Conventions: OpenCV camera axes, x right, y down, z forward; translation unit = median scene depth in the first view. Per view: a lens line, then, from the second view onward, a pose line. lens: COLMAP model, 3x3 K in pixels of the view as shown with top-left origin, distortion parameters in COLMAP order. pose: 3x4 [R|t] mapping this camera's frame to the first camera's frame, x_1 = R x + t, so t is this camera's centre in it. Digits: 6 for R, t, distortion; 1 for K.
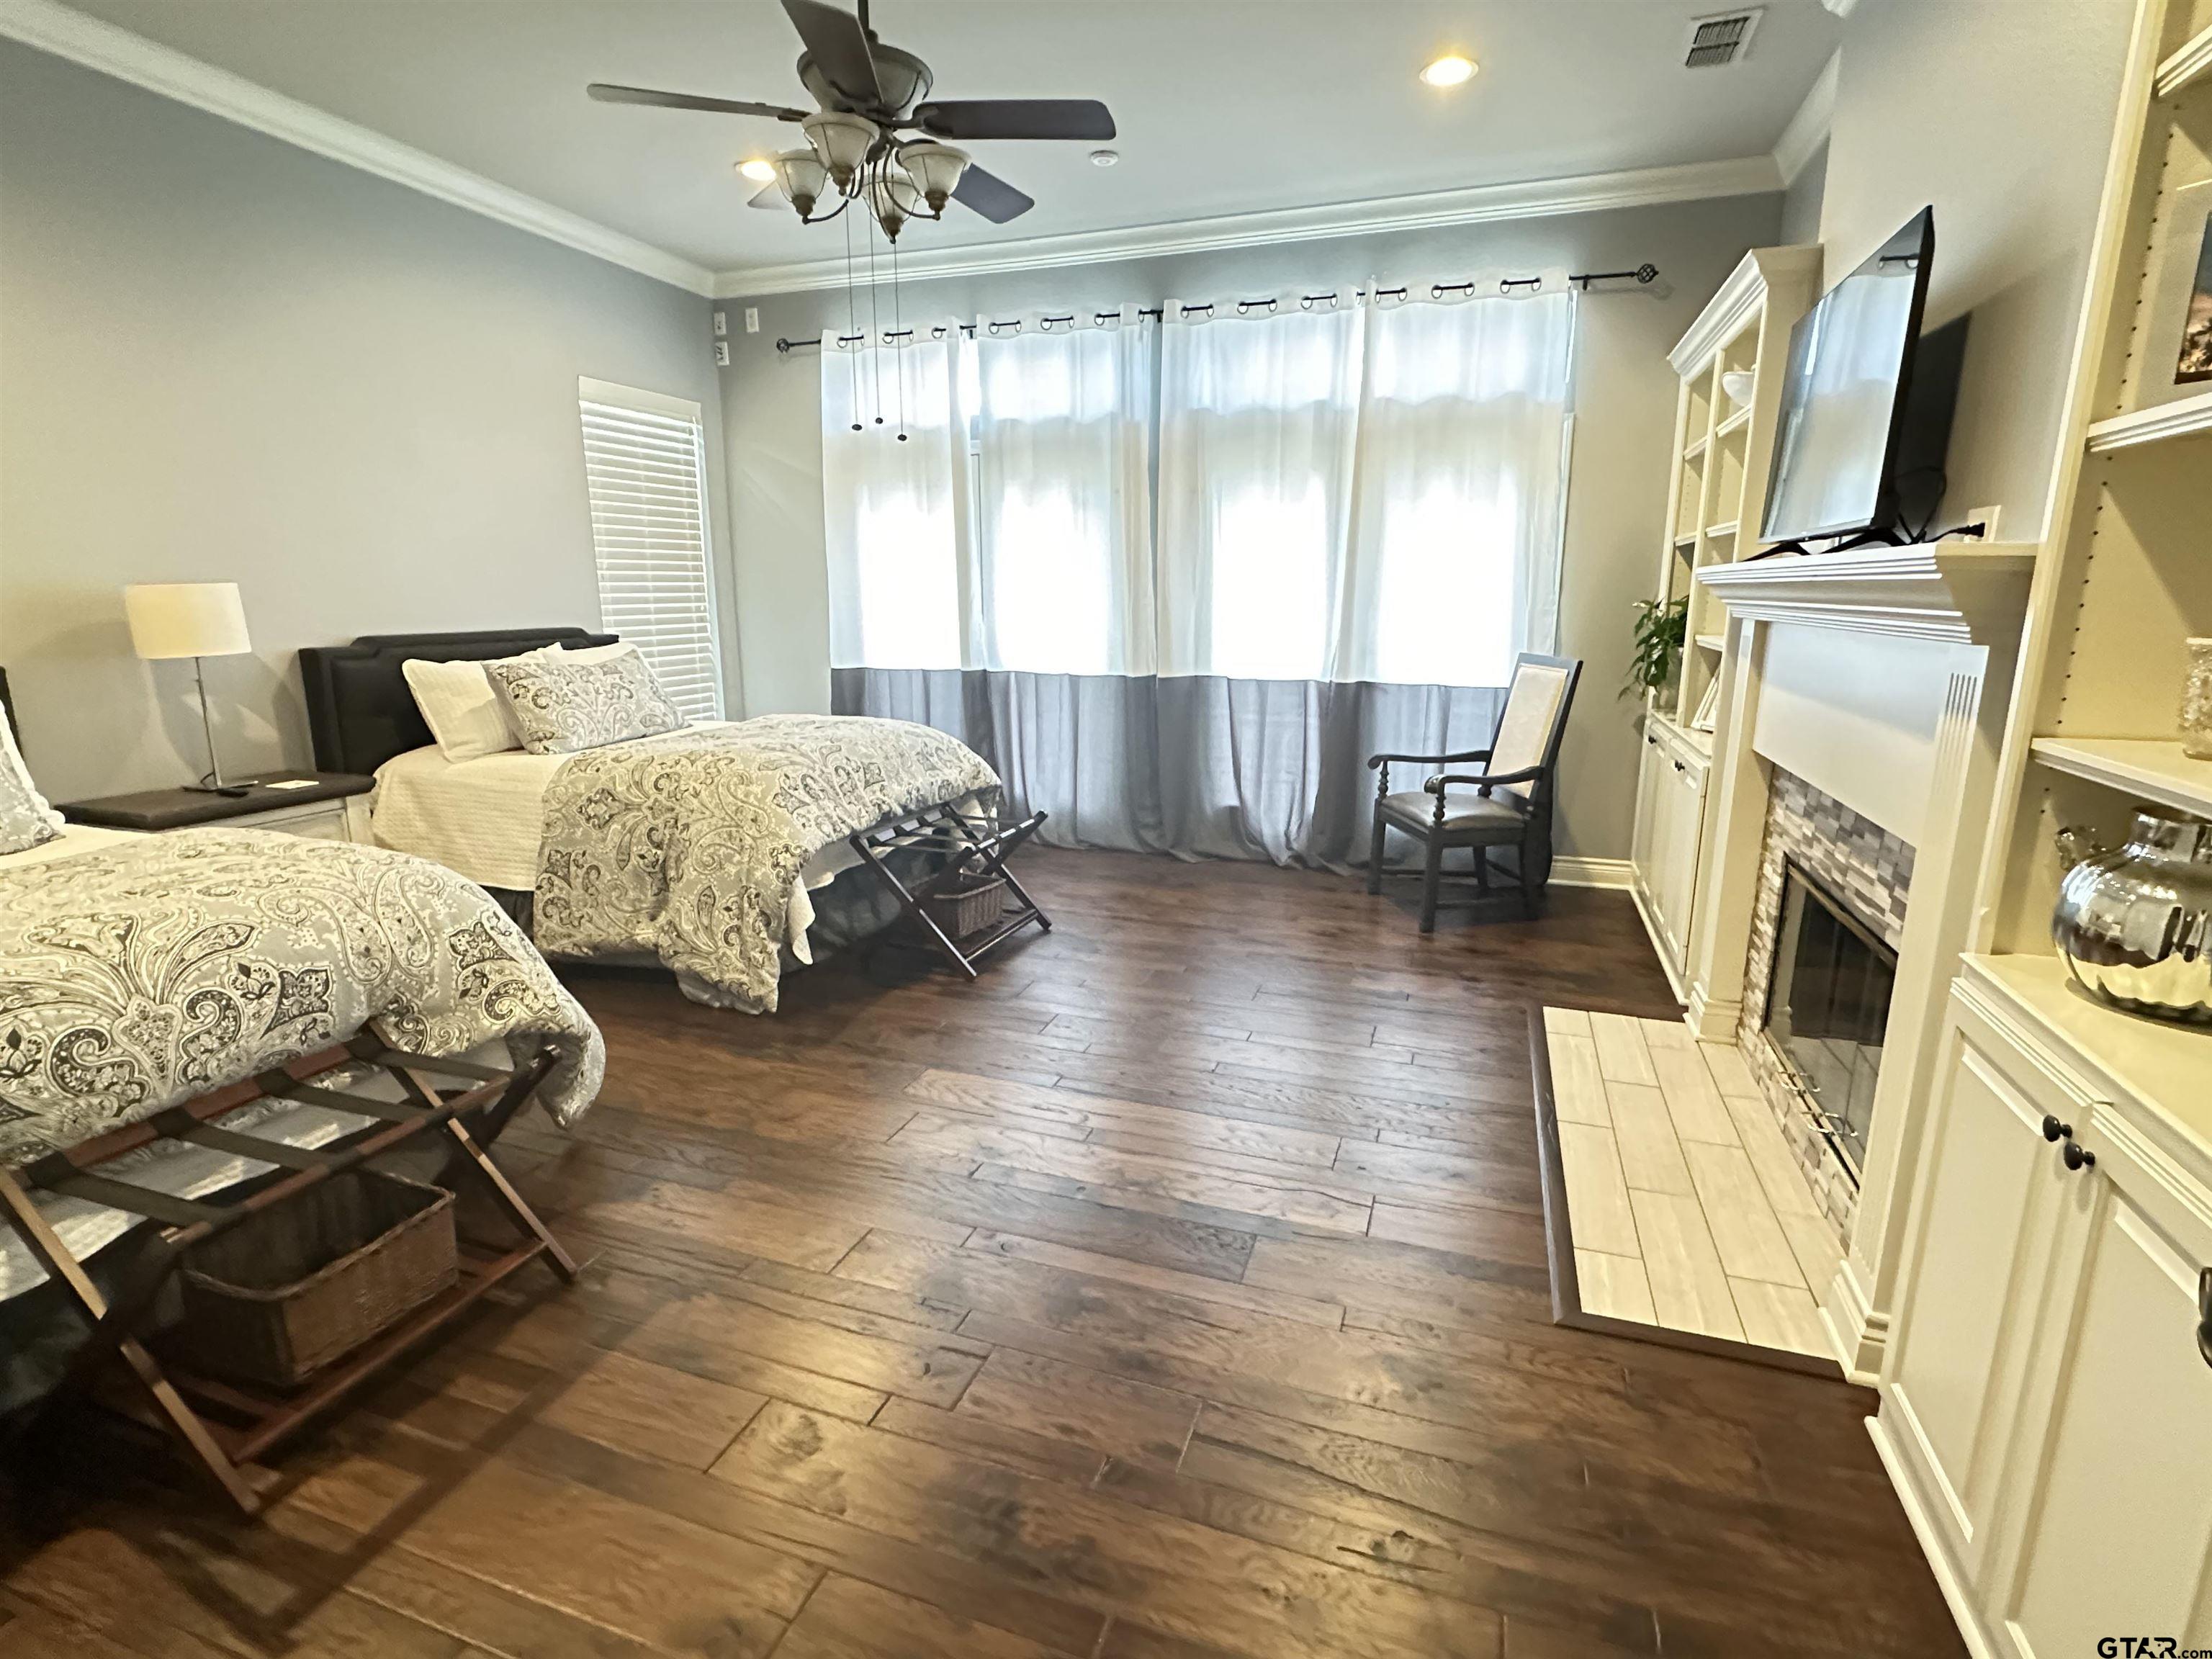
lens RADIAL K [[1082.1, 0, 1107.9], [0, 1082.1, 831.5], [0, 0, 1]] dist [-0.003531, 0.002388]
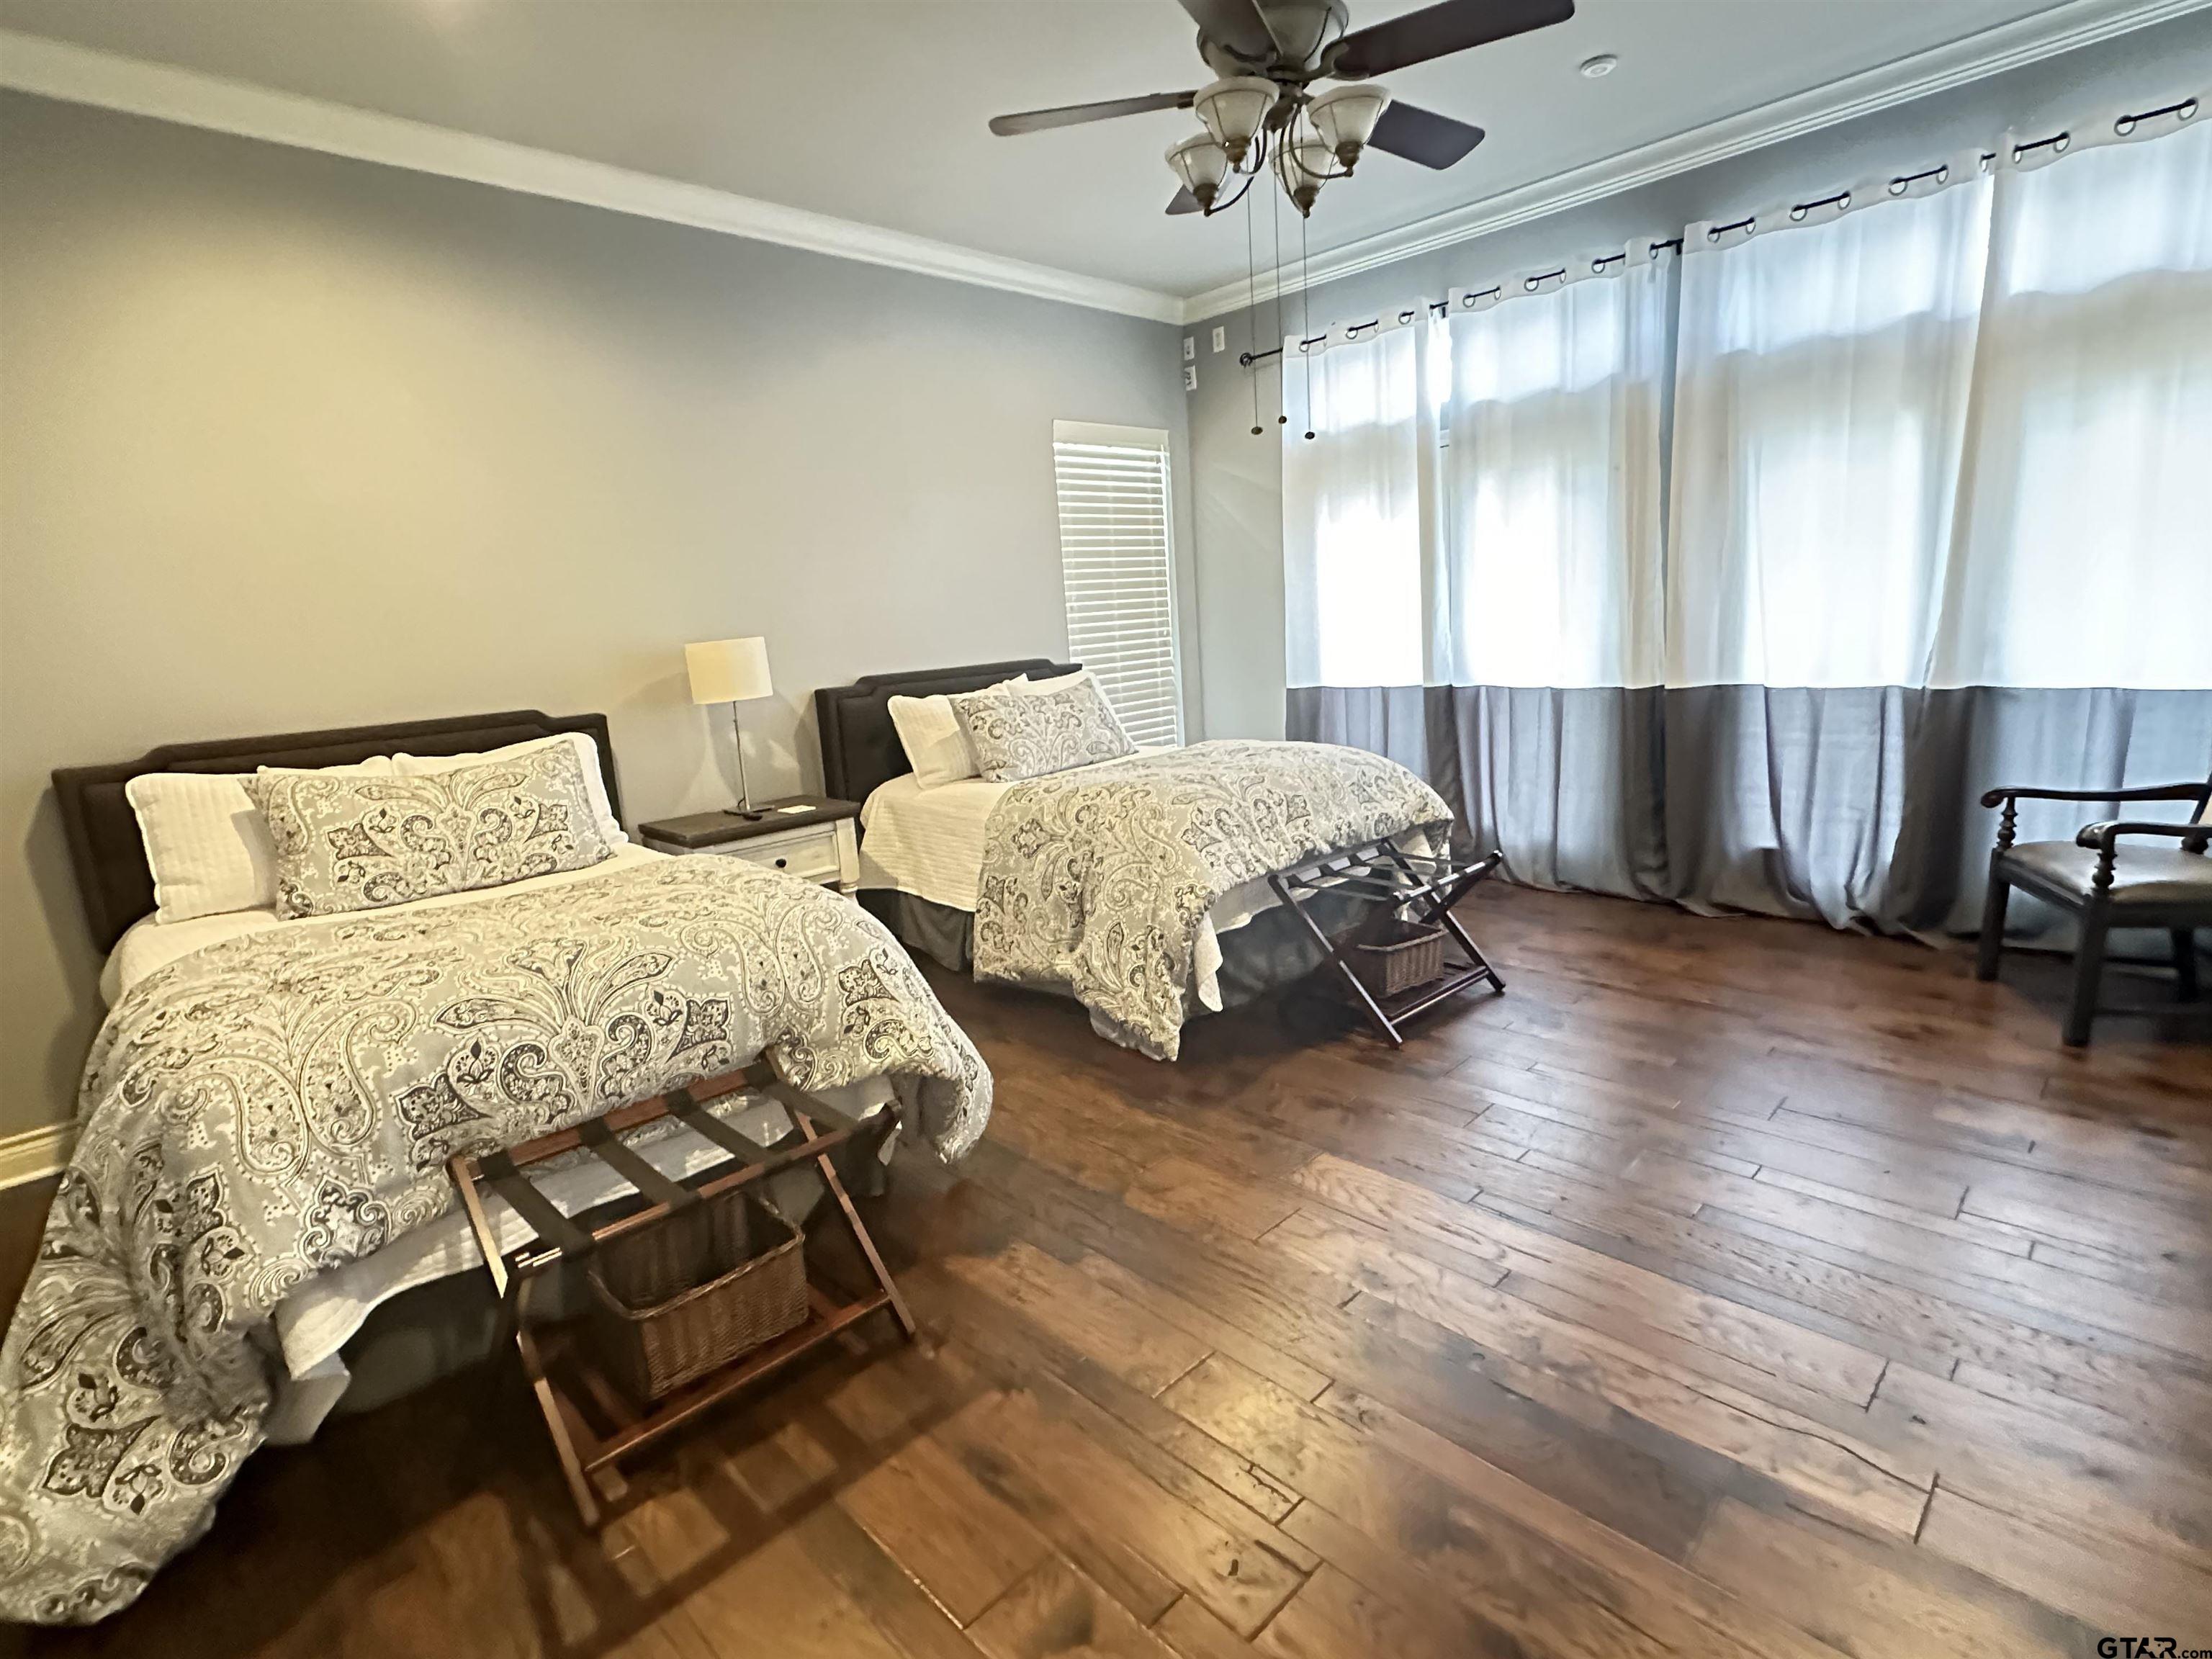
lens RADIAL K [[1082.1, 0, 1105.5], [0, 1082.1, 830.4], [0, 0, 1]] dist [-0.003531, 0.002388]
pose [[0.894720, 0.028637, -0.445709, 0.052403], [-0.032656, 0.999466, -0.001338, -0.030924], [0.445433, 0.015752, 0.895177, 0.120890]]
